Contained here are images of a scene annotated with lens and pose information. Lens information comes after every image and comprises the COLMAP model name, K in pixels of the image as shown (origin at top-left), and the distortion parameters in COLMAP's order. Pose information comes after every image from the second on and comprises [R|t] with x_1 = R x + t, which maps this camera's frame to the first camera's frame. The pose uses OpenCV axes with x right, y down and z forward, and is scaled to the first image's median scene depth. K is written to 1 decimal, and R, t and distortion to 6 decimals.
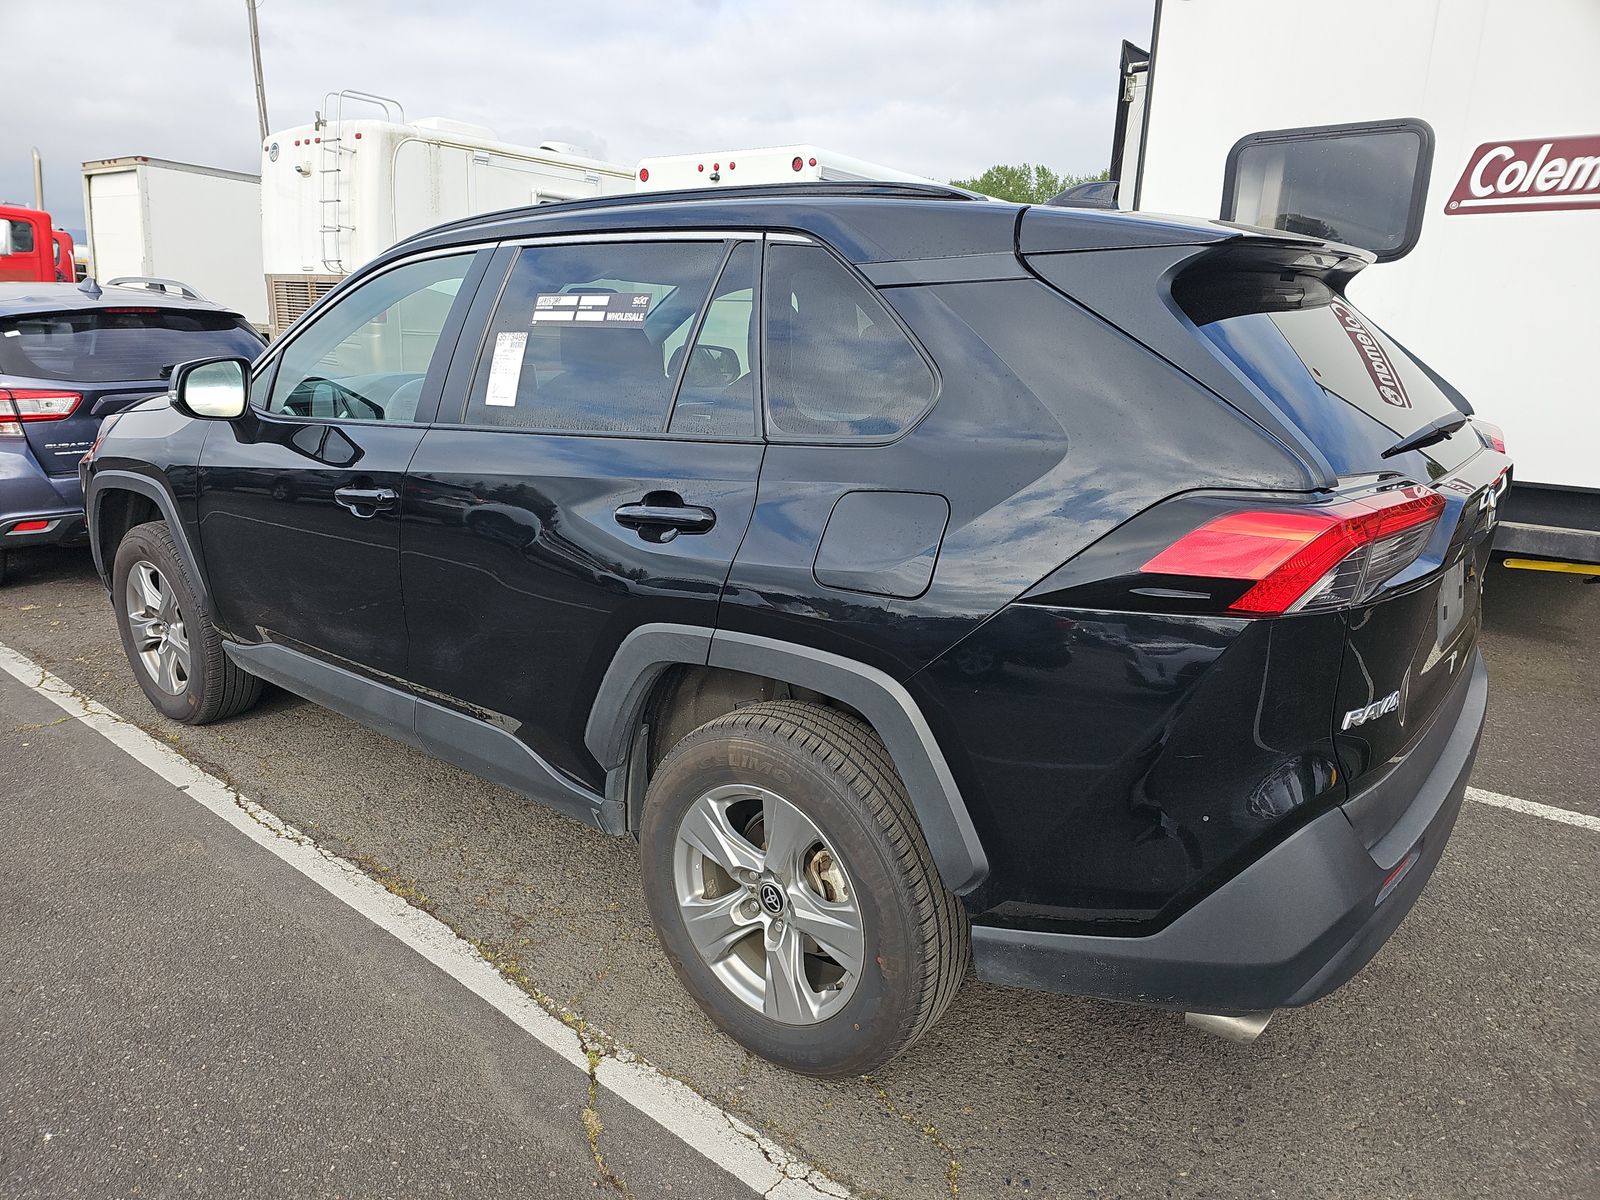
lens RADIAL K [[1066.2, 0, 783.6], [0, 1066.2, 600.1], [0, 0, 1]] dist [0.029180, -0.025101]
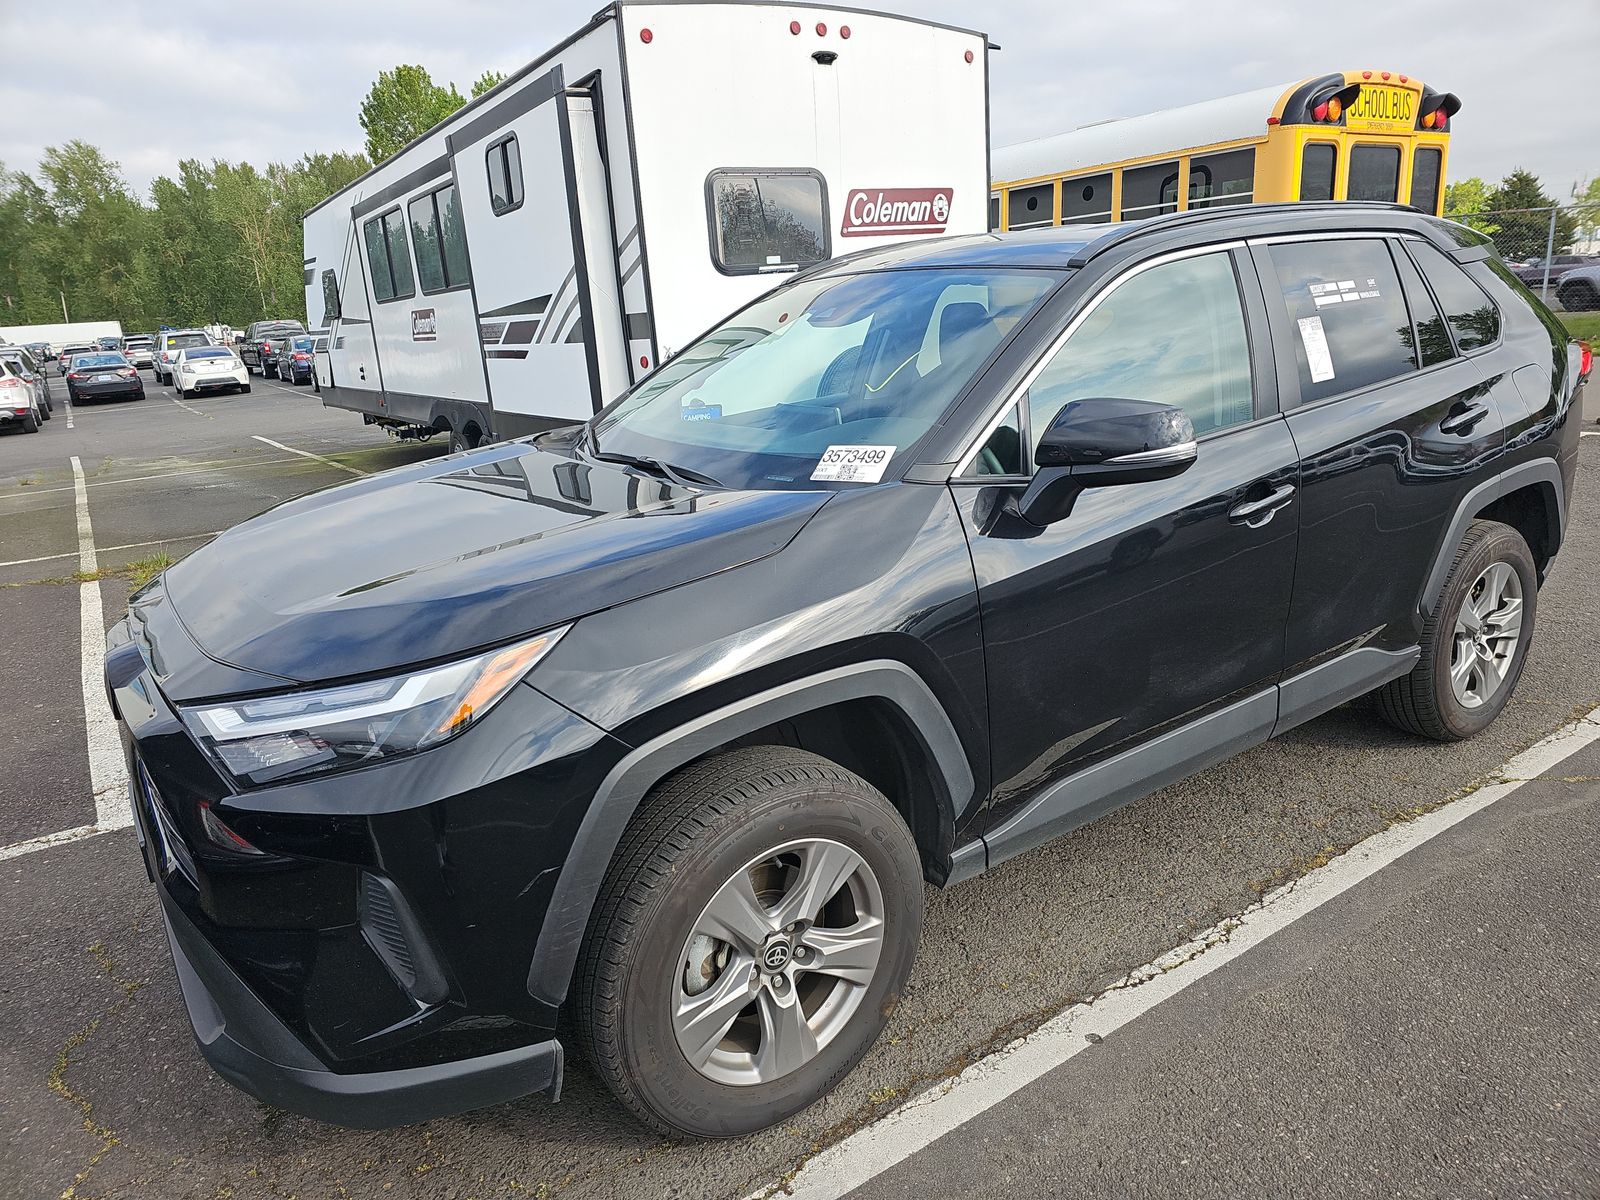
lens RADIAL K [[1066.2, 0, 791.6], [0, 1066.2, 603.3], [0, 0, 1]] dist [0.029180, -0.025101]
pose [[0.279287, -0.298051, 0.912778, -0.938831], [0.320214, 0.925099, 0.204097, -0.229689], [-0.905241, 0.235283, 0.353809, 0.705814]]
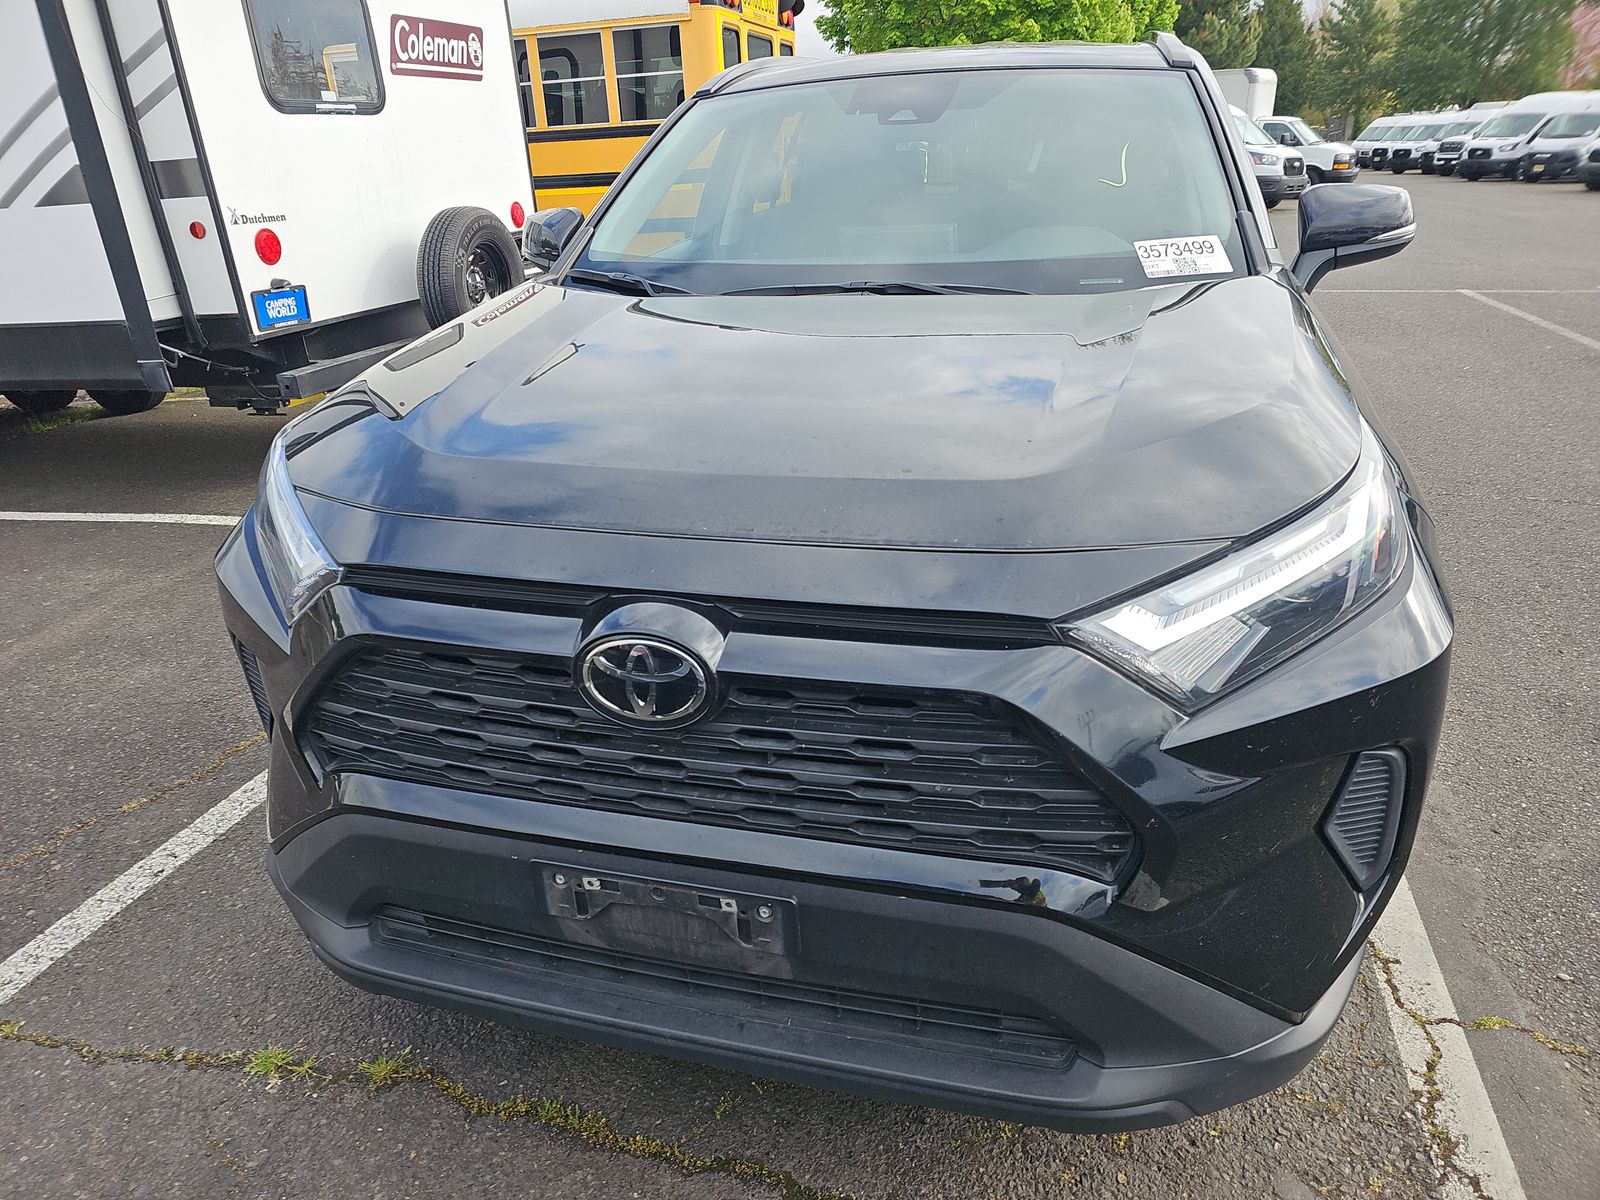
lens RADIAL K [[1066.2, 0, 800.9], [0, 1066.2, 597.7], [0, 0, 1]] dist [0.029180, -0.025101]
pose [[-0.405425, -0.348071, 0.845268, -0.824883], [0.281062, 0.832415, 0.477587, -0.336805], [-0.869848, 0.431198, -0.239652, 1.213403]]
